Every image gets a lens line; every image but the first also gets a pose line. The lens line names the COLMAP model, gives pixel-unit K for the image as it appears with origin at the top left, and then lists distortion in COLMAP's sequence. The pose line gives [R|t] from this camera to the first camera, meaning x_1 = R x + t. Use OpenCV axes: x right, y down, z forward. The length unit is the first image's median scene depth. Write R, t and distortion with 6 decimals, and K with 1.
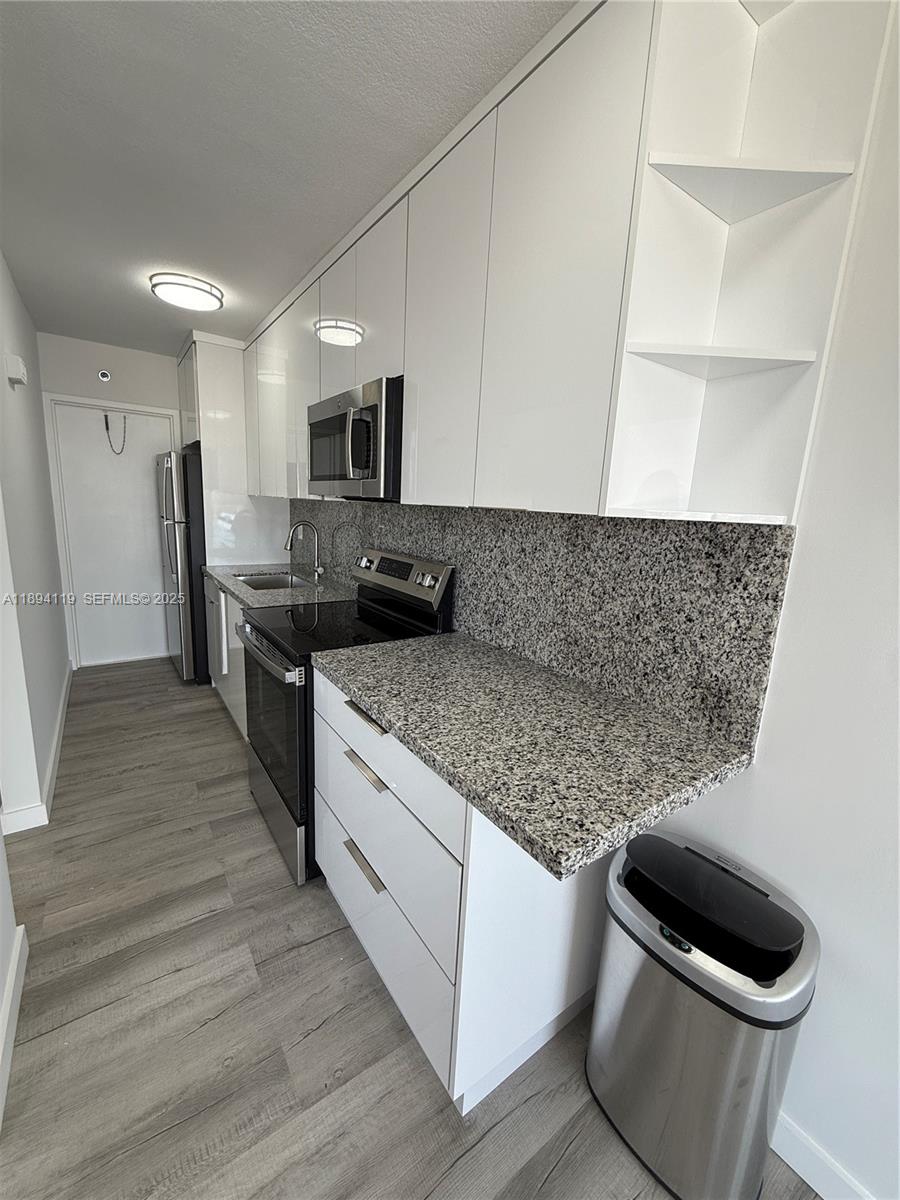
lens RADIAL K [[482.0, 0, 447.9], [0, 482.0, 599.3], [0, 0, 1]] dist [0.001631, -0.000055]
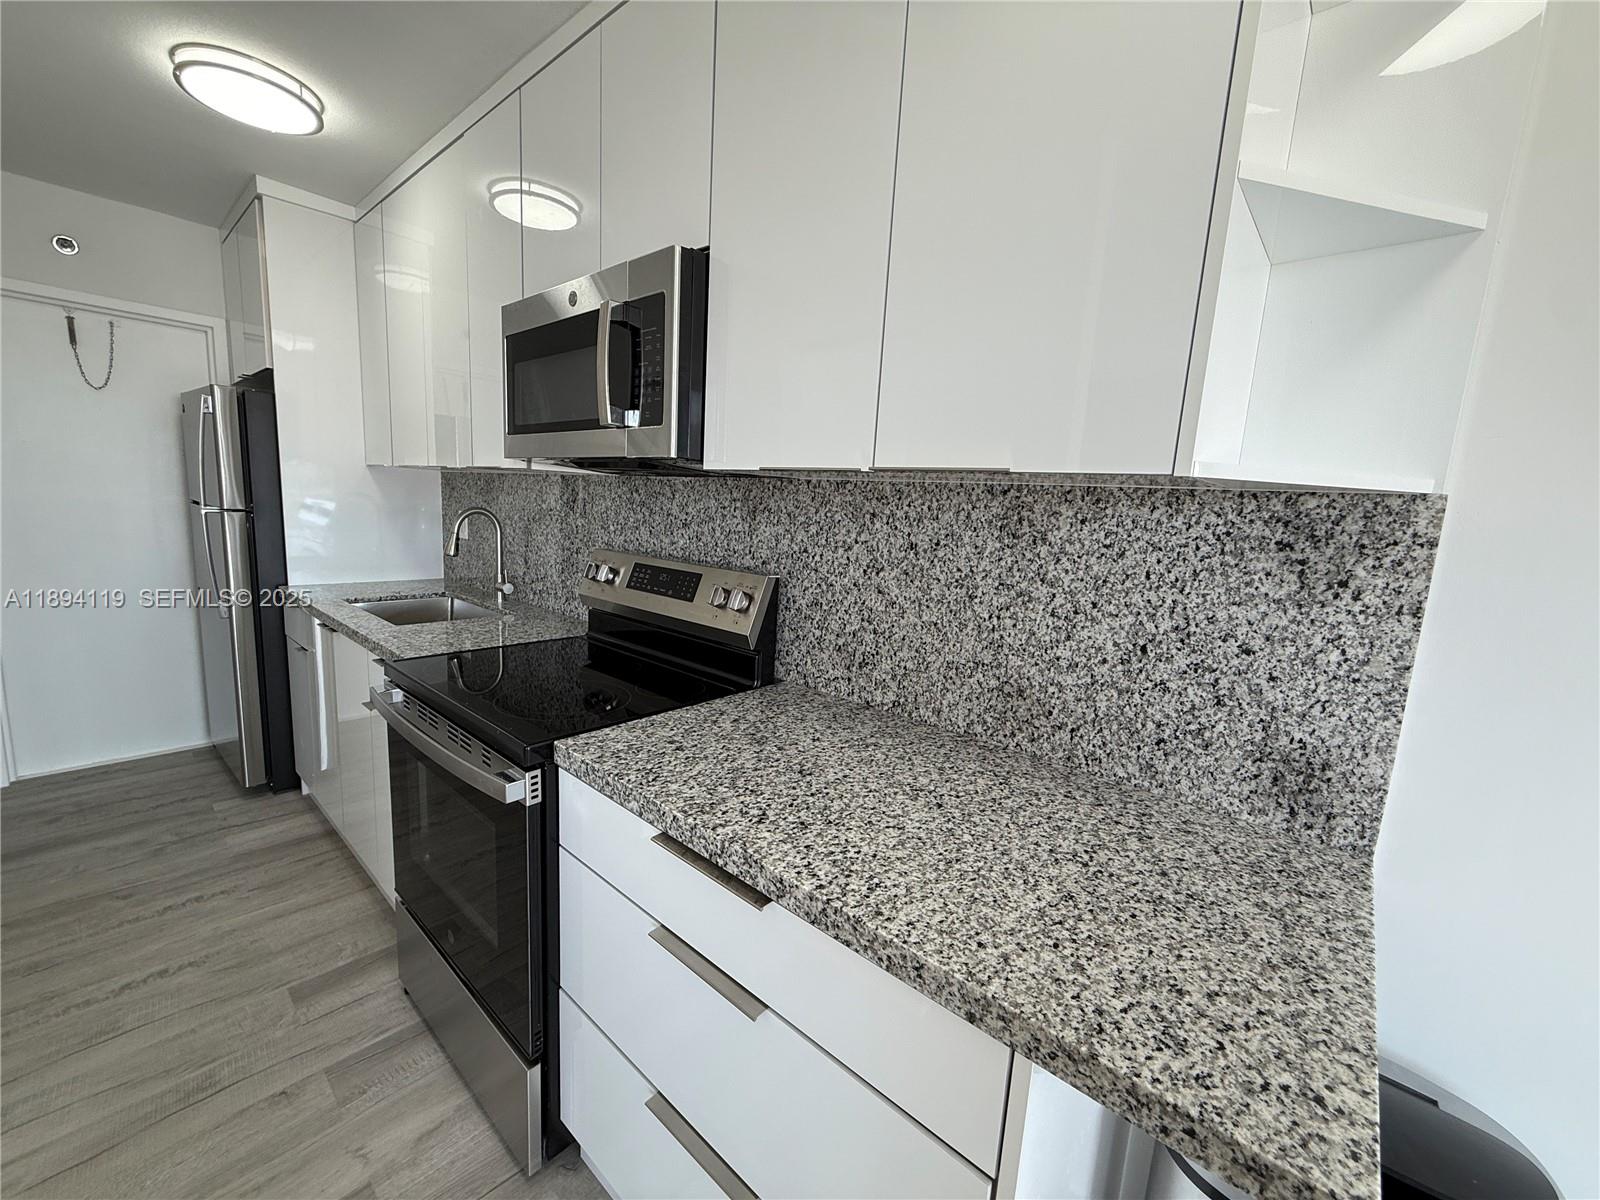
lens RADIAL K [[642.7, 0, 799.8], [0, 642.7, 604.6], [0, 0, 1]] dist [0.001631, -0.000055]
pose [[0.972738, -0.032005, 0.229688, -0.153764], [0.037966, 0.999046, -0.021577, -0.013205], [-0.228778, 0.029709, 0.973025, 0.206268]]
